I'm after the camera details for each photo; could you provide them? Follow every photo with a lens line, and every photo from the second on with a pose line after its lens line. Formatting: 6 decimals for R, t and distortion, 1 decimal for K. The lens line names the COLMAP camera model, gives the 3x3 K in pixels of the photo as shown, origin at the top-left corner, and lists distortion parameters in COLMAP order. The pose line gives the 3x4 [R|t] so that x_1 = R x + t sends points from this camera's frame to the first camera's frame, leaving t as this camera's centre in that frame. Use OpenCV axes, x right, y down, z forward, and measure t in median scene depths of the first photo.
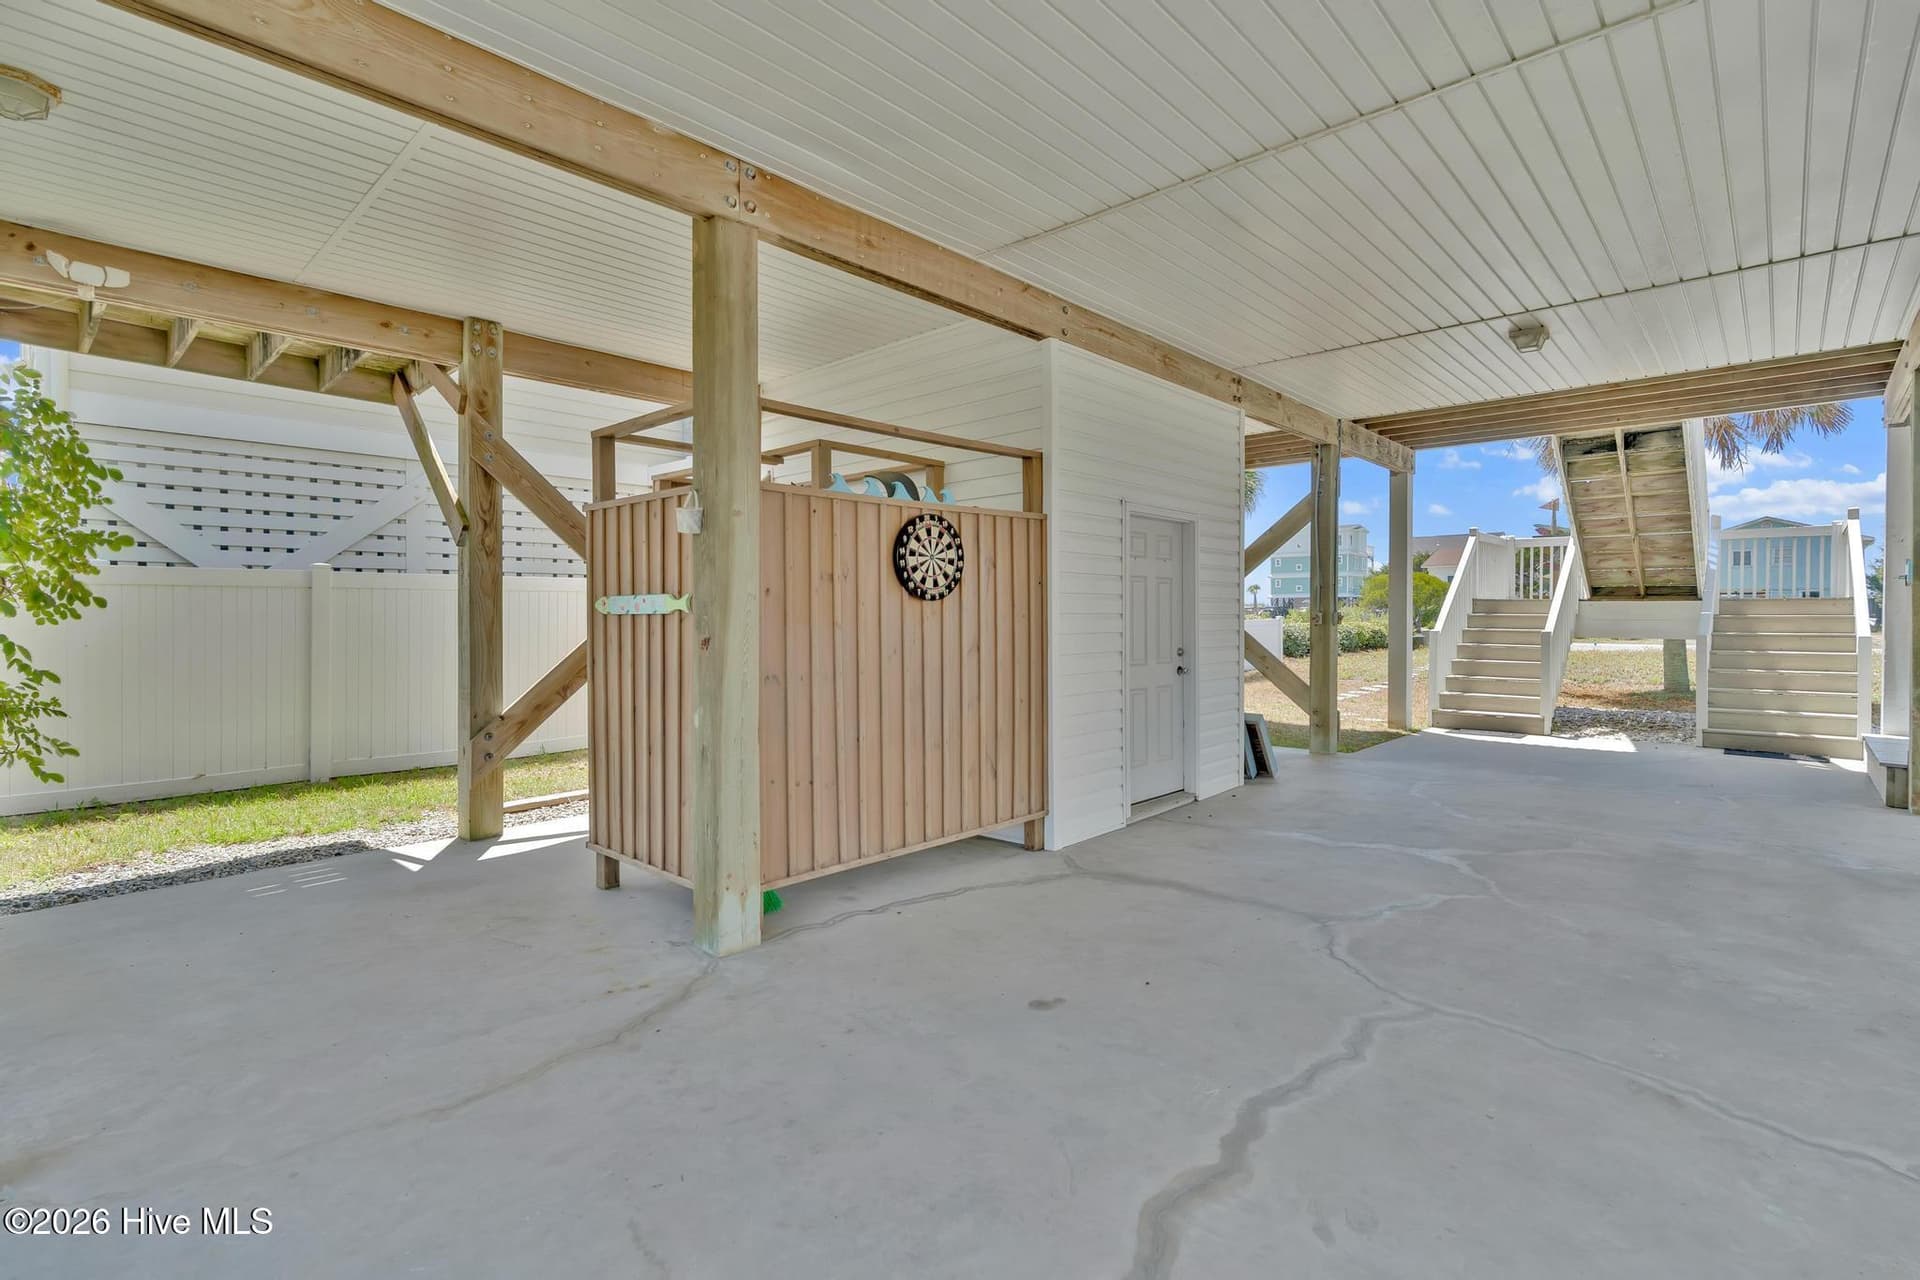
lens RADIAL K [[933.8, 0, 960.0], [0, 933.8, 640.0], [0, 0, 1]] dist [0.000256, 0.000270]
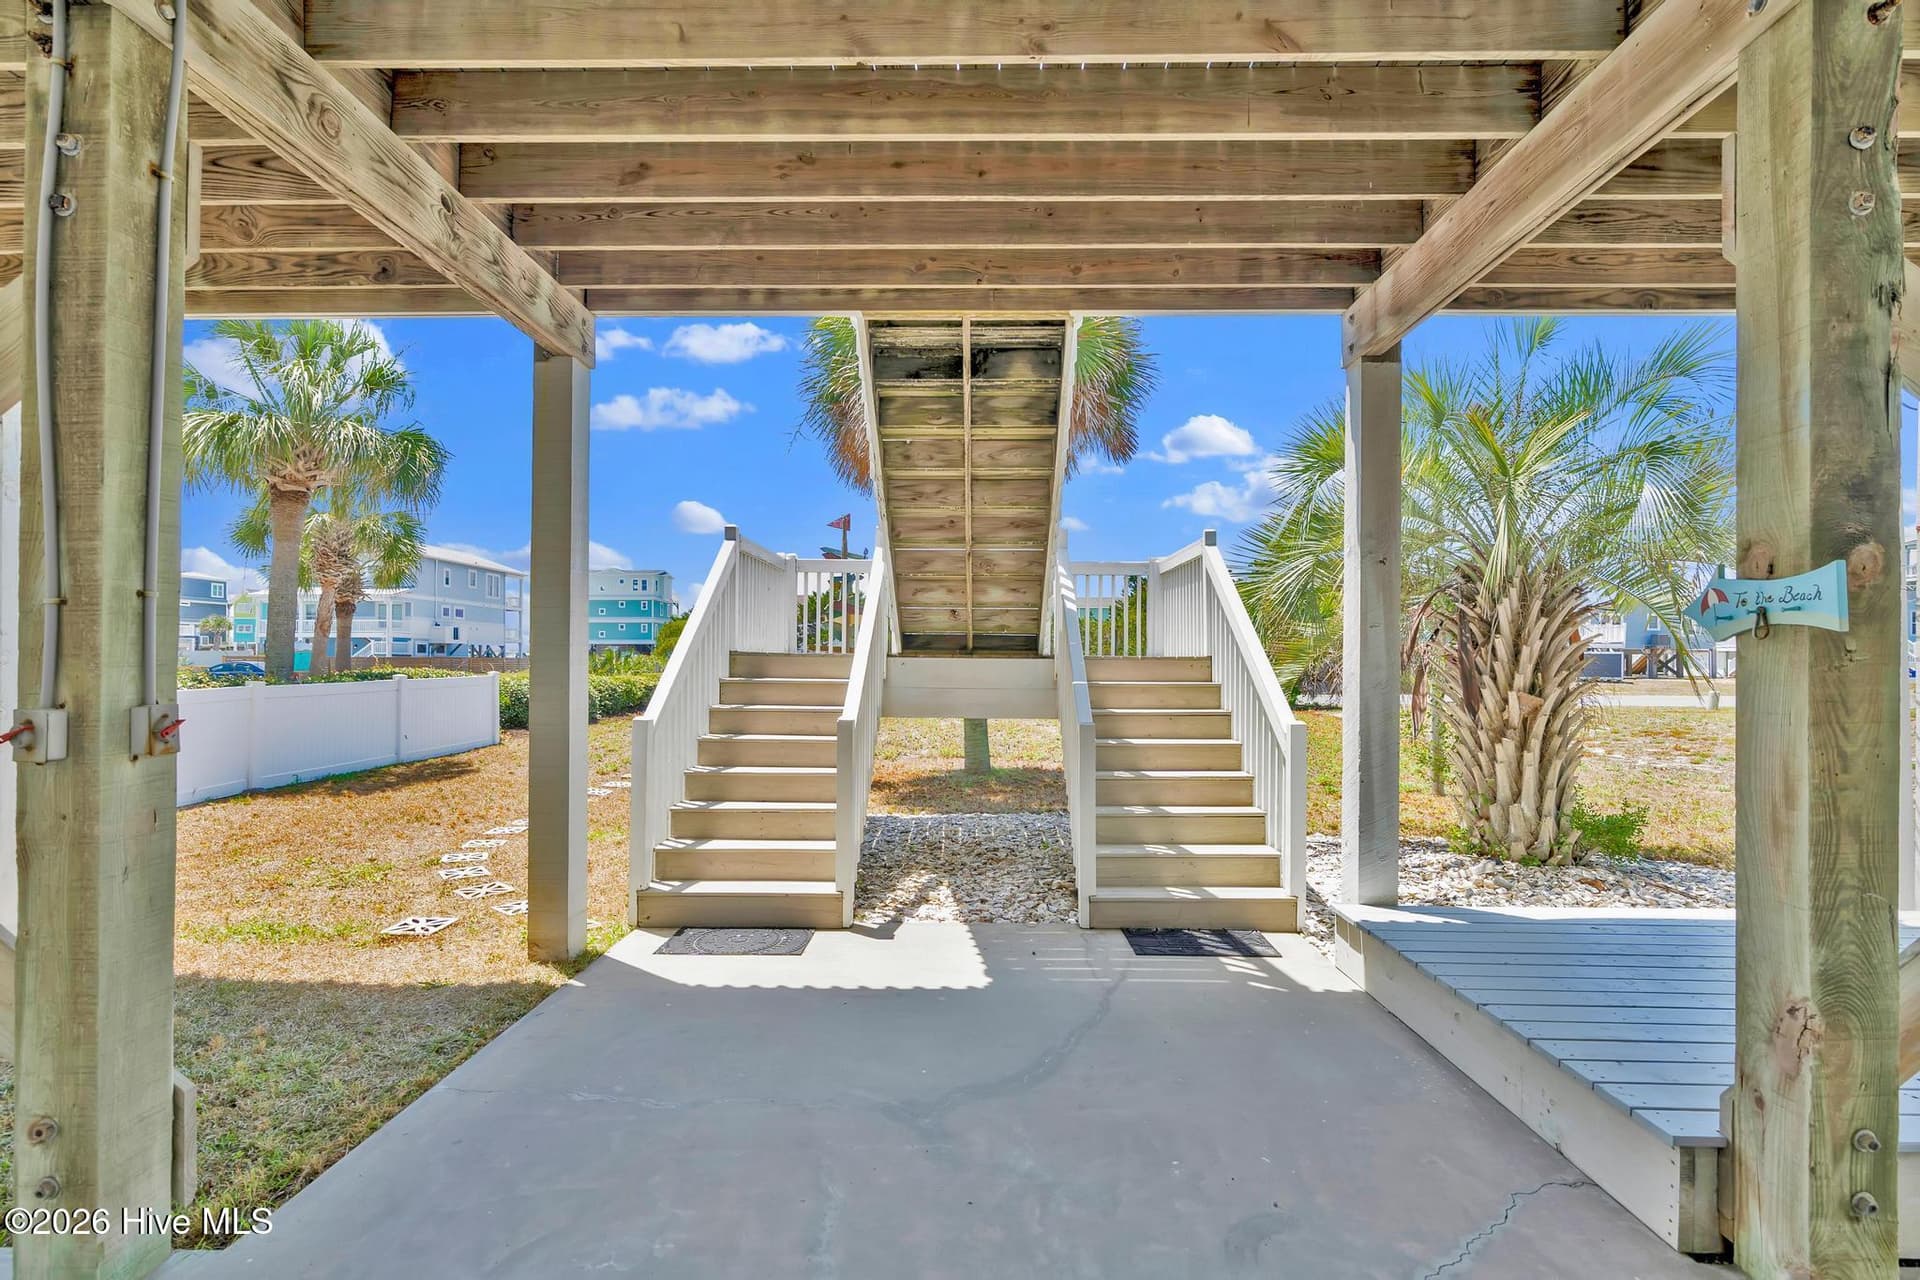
lens RADIAL K [[933.8, 0, 960.0], [0, 933.8, 640.0], [0, 0, 1]] dist [0.000256, 0.000270]
pose [[0.763286, 0.024585, 0.645593, 0.328235], [0.006819, 0.998913, -0.046102, -0.026020], [-0.646025, 0.039591, 0.762289, 0.540839]]
